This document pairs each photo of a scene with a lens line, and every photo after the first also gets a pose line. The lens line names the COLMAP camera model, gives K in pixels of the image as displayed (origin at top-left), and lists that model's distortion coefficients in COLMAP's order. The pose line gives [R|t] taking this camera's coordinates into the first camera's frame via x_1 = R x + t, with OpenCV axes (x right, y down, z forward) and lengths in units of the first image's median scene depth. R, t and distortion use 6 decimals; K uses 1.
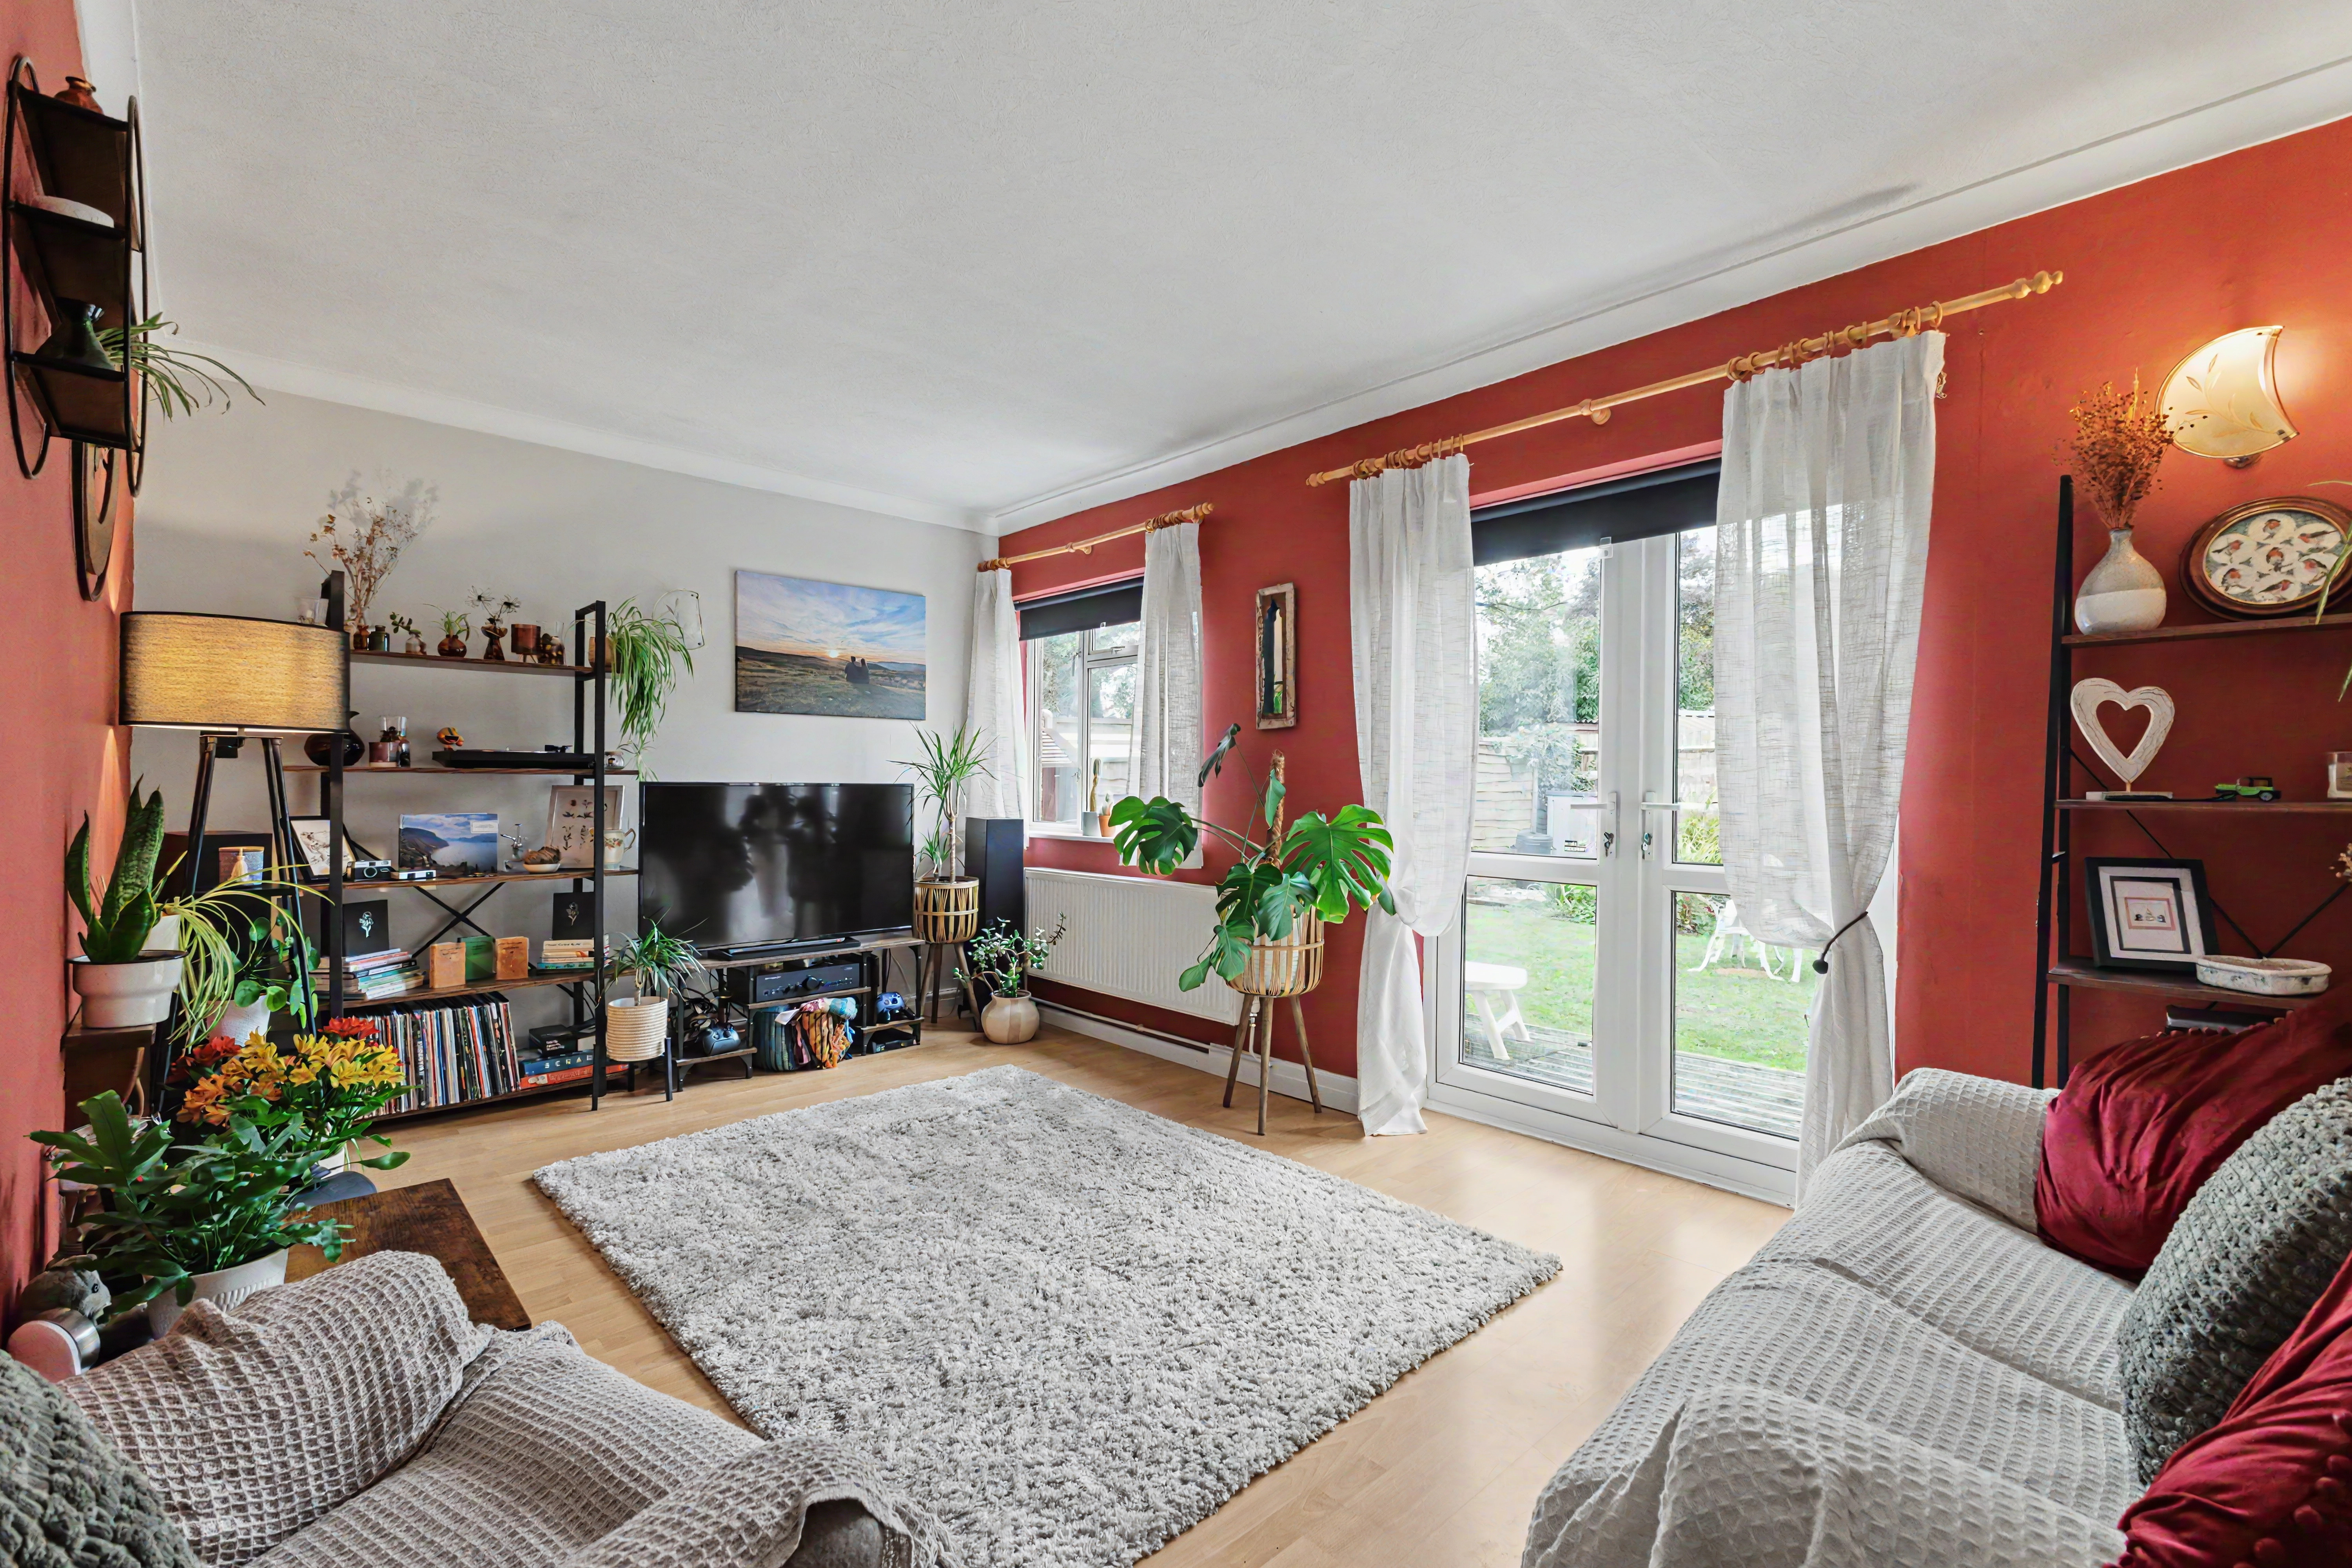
lens RADIAL K [[1082.5, 0, 1173.8], [0, 1082.5, 789.5], [0, 0, 1]] dist [0.021297, -0.005435]
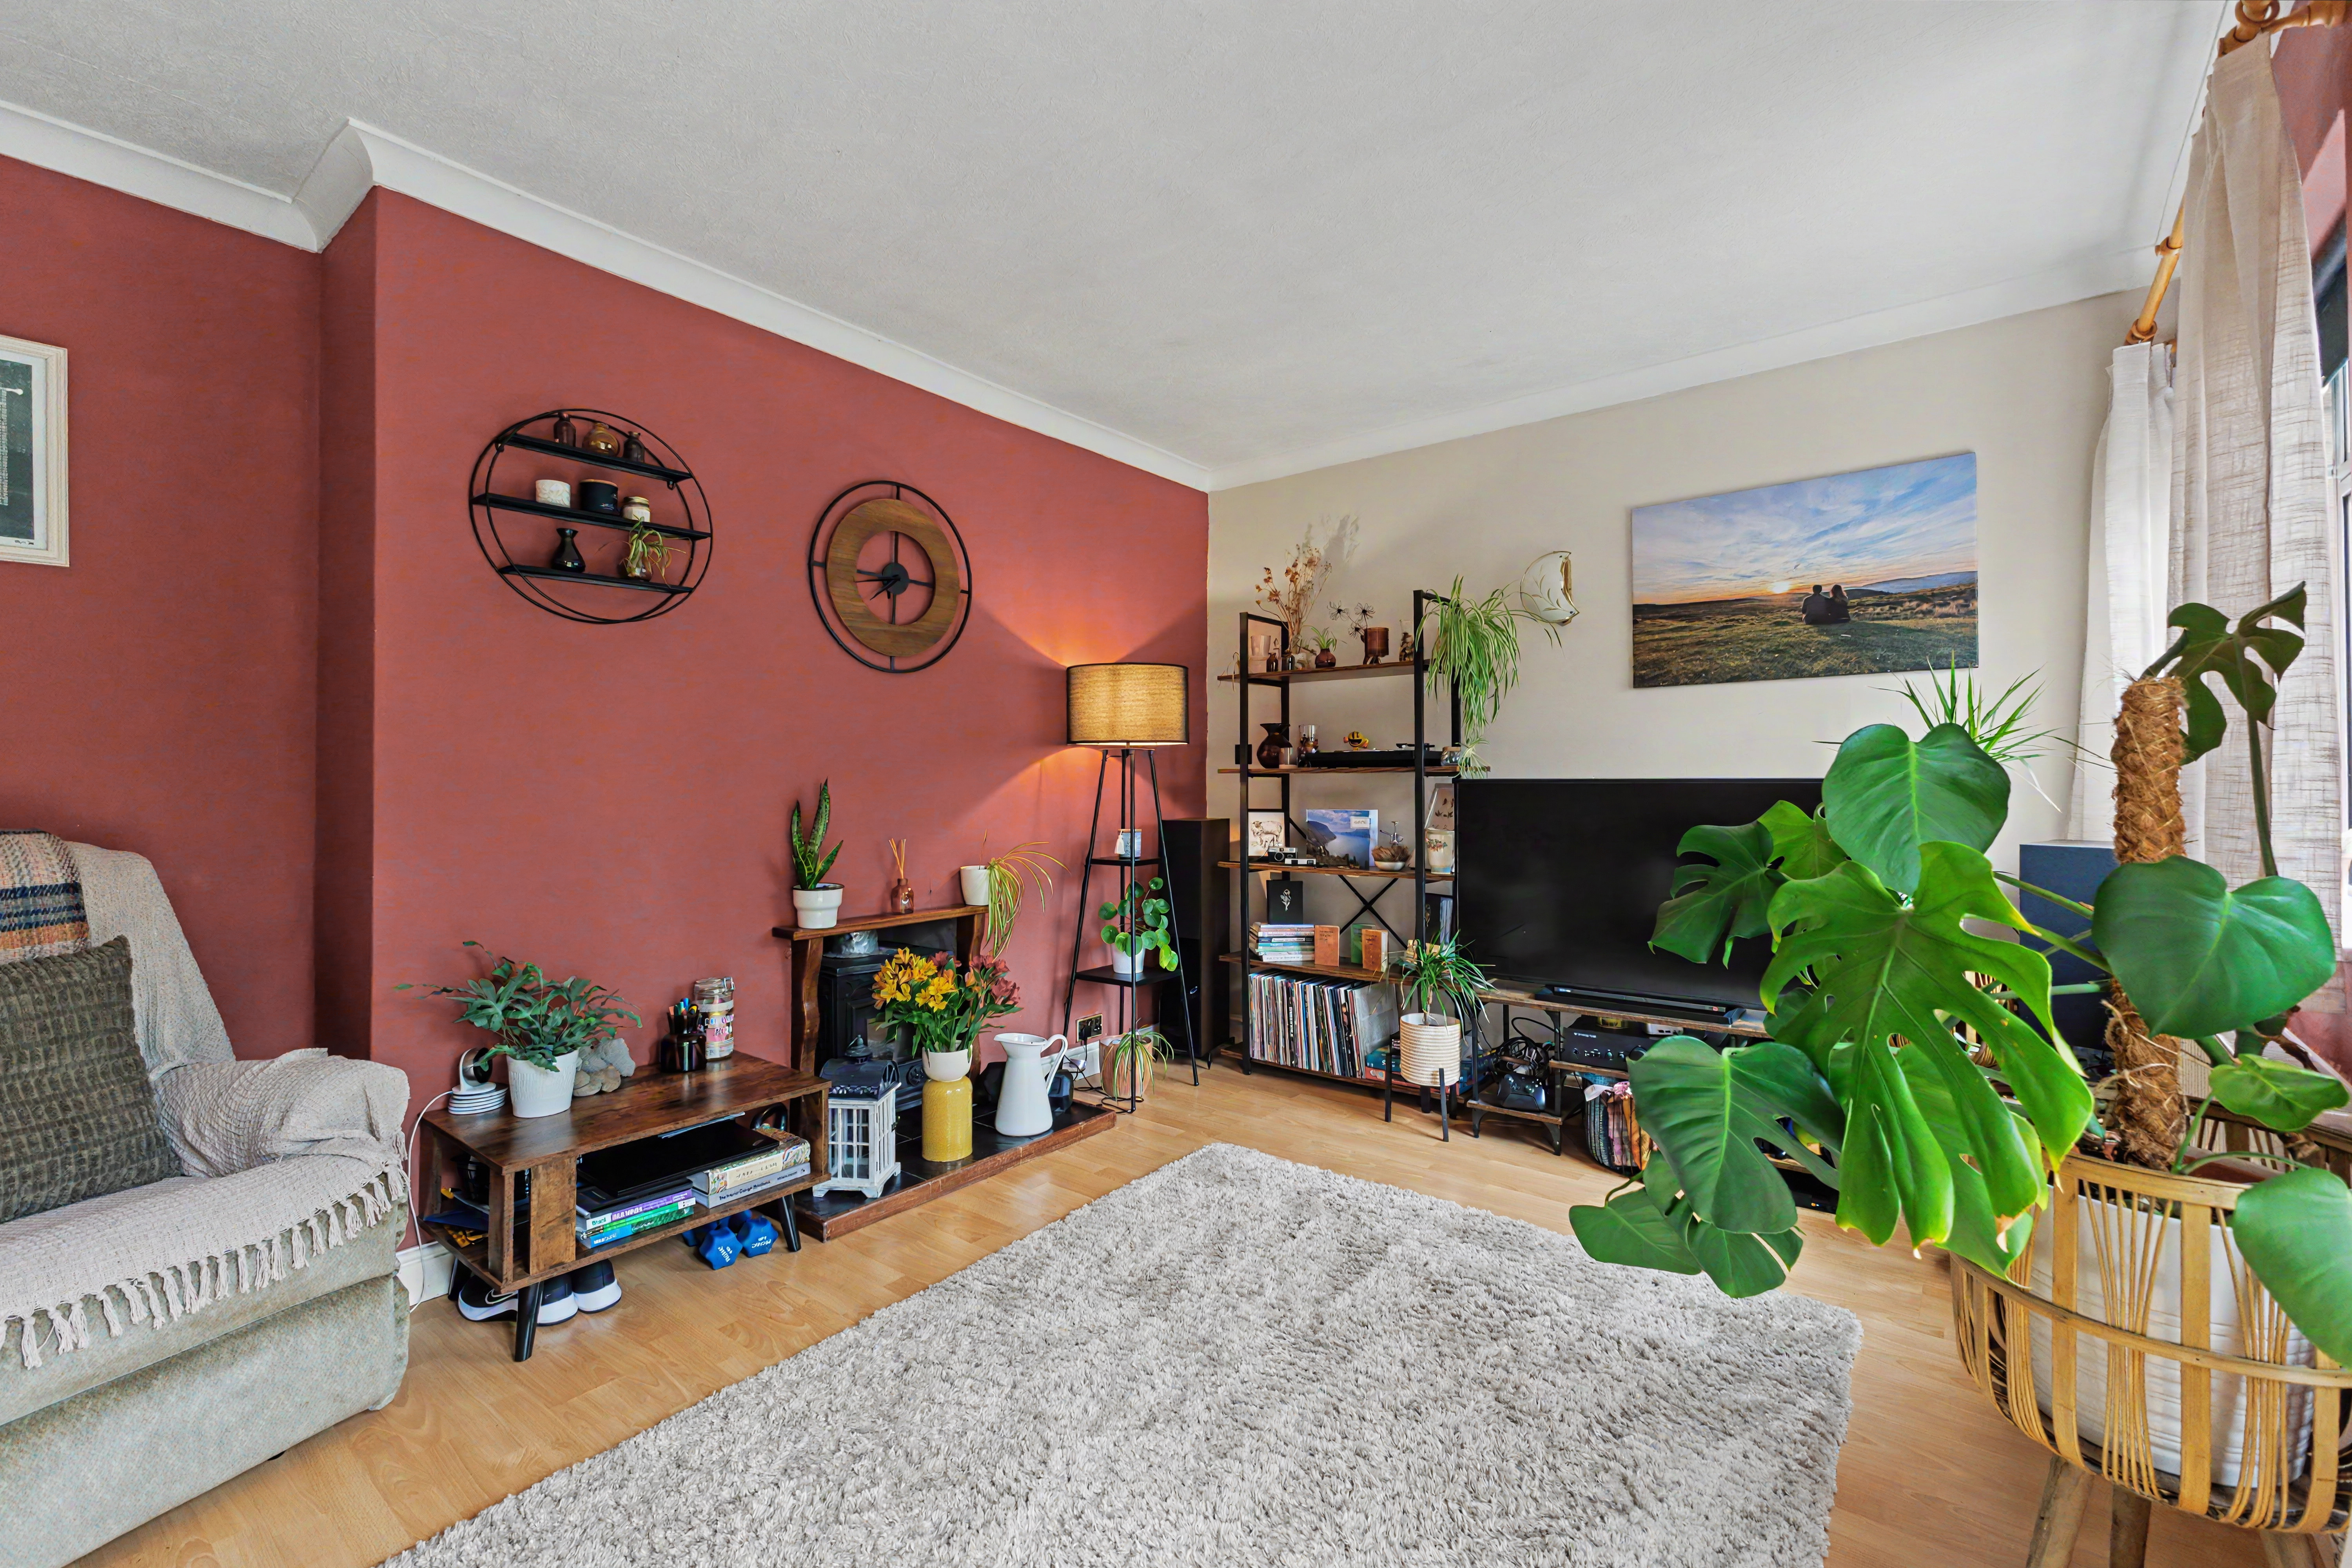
lens RADIAL K [[1006.0, 0, 1174.6], [0, 1006.0, 778.2], [0, 0, 1]] dist [-0.000272, -0.000032]
pose [[0.144608, -0.016337, -0.989354, 0.313541], [-0.006526, 0.999826, -0.017463, 0.009102], [0.989468, 0.008981, 0.144476, 0.670827]]
